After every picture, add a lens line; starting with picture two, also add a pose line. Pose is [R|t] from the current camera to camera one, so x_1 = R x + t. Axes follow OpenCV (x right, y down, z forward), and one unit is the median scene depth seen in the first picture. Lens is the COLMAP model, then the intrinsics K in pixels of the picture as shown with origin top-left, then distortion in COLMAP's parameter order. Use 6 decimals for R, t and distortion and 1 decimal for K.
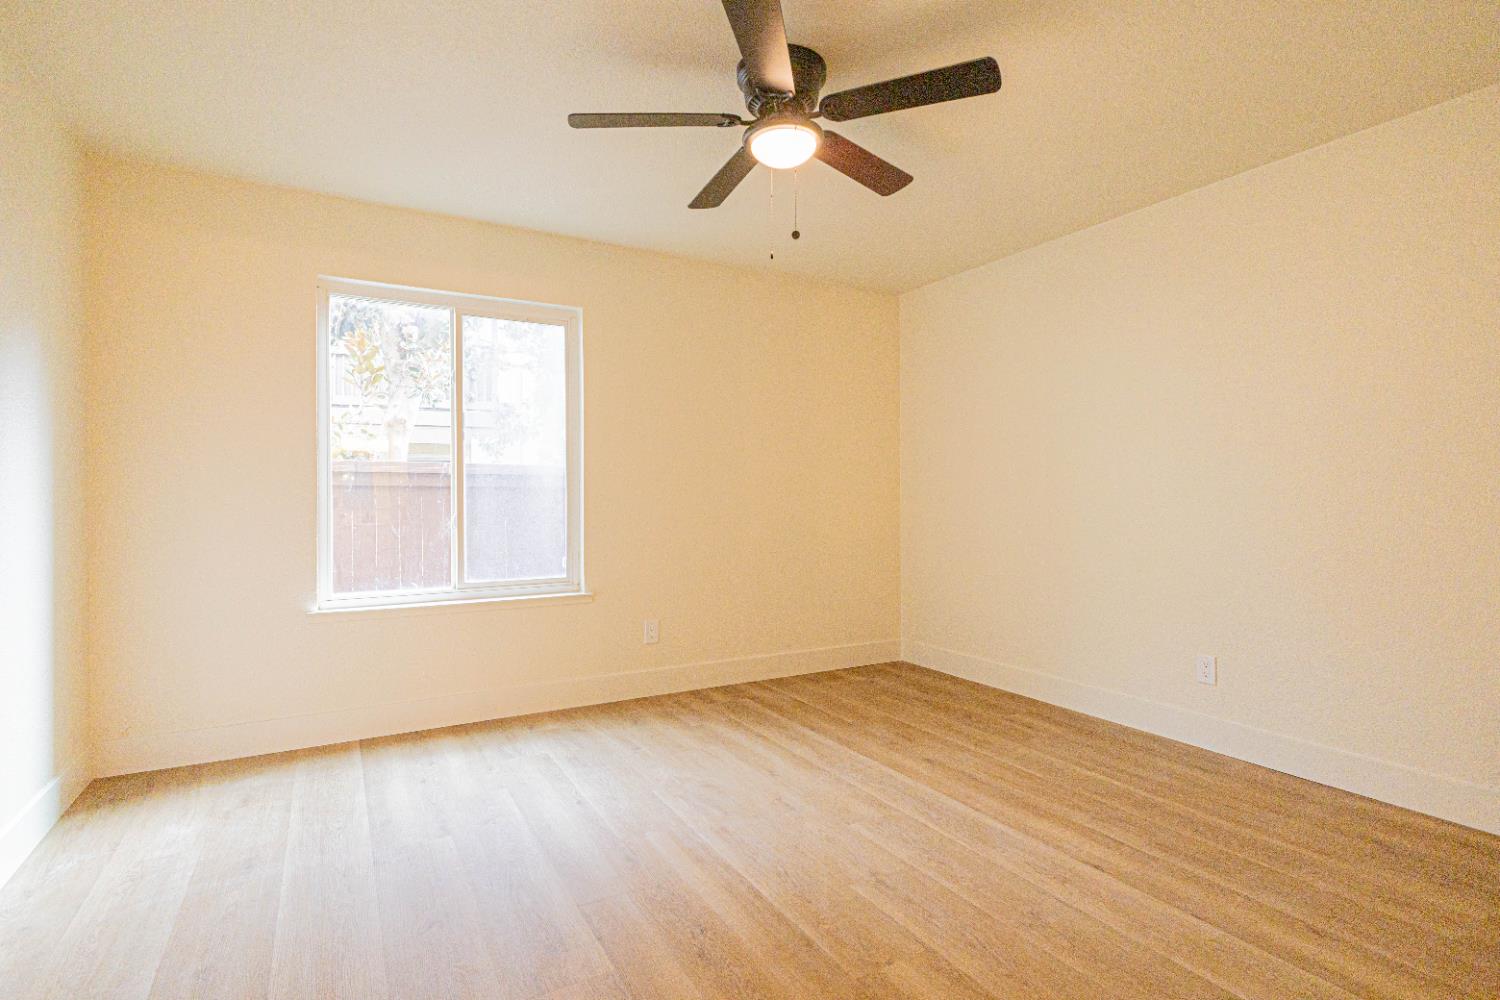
lens RADIAL K [[749.0, 0, 750.0], [0, 749.0, 500.0], [0, 0, 1]] dist [-0.001809, -0.000238]
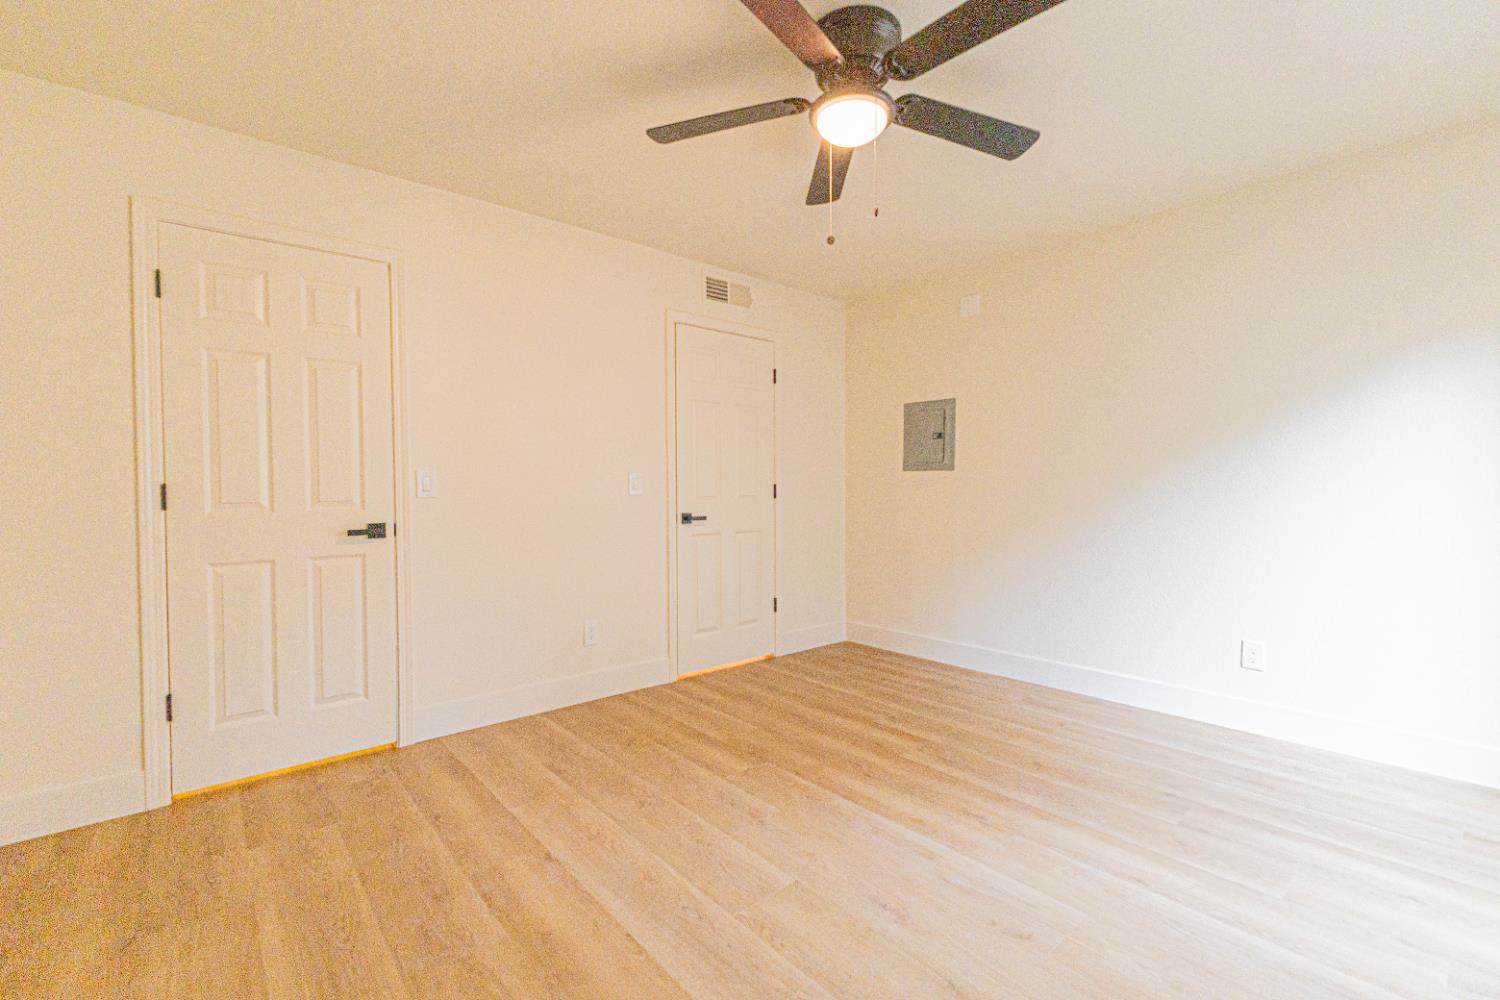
lens RADIAL K [[641.5, 0, 751.3], [0, 641.5, 493.7], [0, 0, 1]] dist [0.012348, -0.005443]
pose [[-0.980931, 0.013586, -0.193879, 0.344361], [0.010649, 0.999812, 0.016184, -0.017062], [0.194062, 0.013811, -0.980892, 1.847908]]
